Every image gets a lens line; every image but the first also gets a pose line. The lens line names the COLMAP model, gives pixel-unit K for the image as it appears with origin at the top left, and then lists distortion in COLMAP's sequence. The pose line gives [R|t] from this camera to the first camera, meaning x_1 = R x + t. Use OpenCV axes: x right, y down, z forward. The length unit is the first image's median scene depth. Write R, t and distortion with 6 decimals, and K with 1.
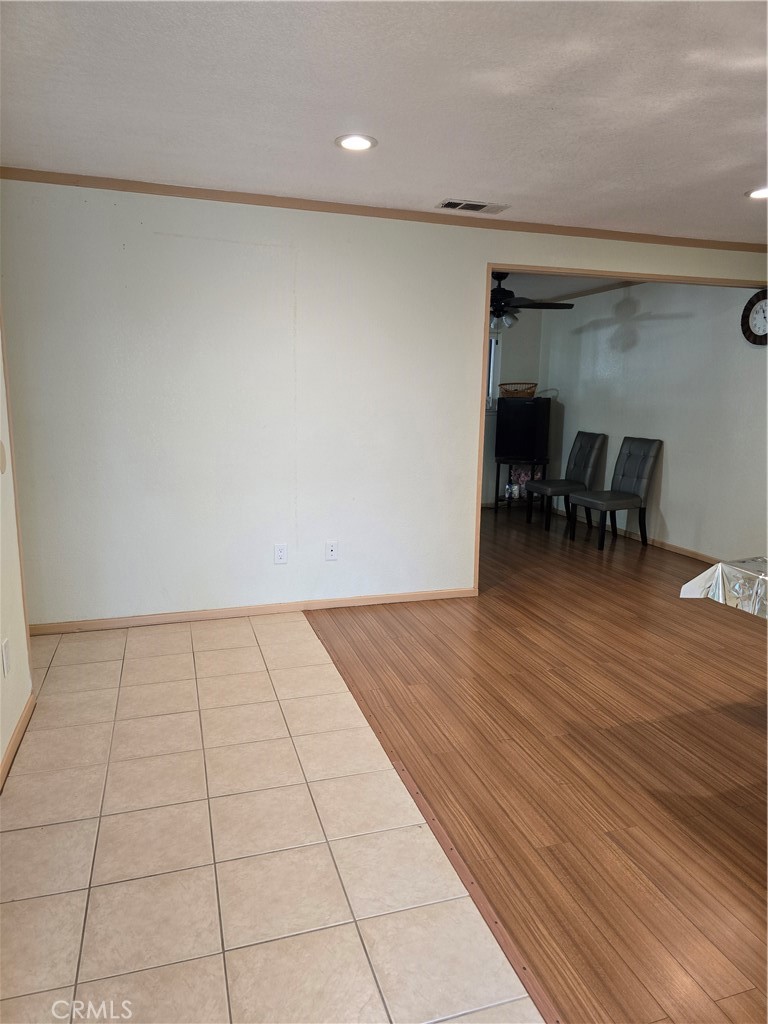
lens RADIAL K [[689.4, 0, 384.0], [0, 689.4, 512.0], [0, 0, 1]] dist [0.000210, -0.000667]
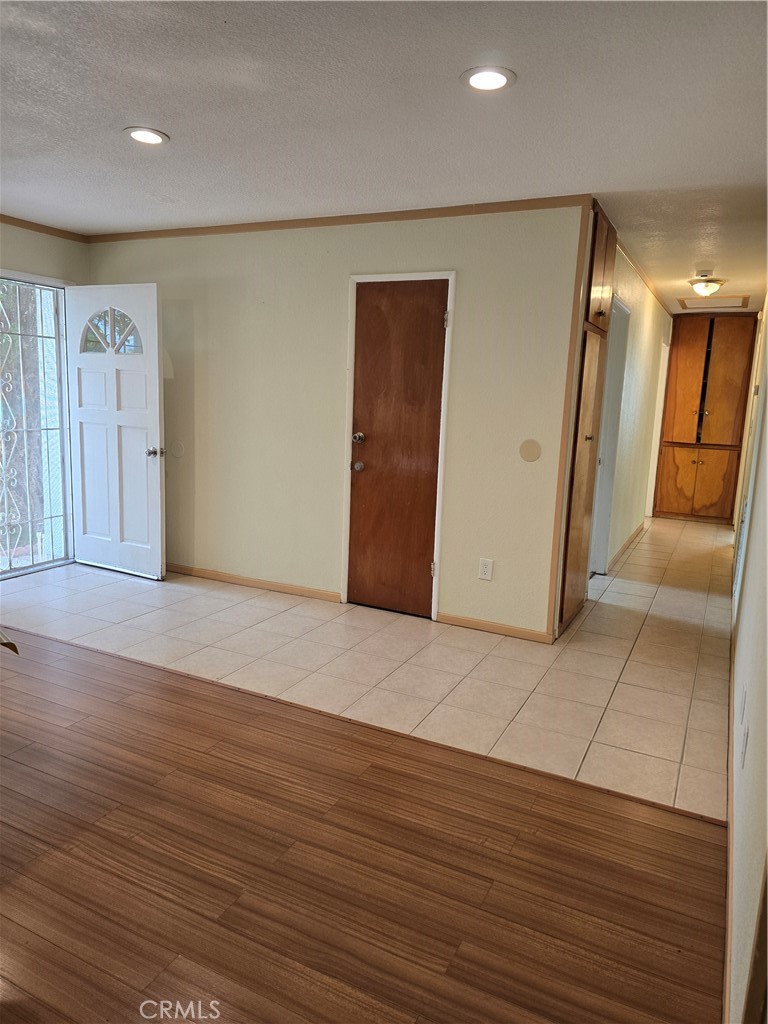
lens RADIAL K [[689.4, 0, 384.0], [0, 689.4, 512.0], [0, 0, 1]] dist [0.000210, -0.000667]
pose [[-0.700987, 0.083385, -0.708283, 0.609654], [-0.179919, 0.940341, 0.288771, -0.271857], [0.690106, 0.329858, -0.644164, 1.552515]]
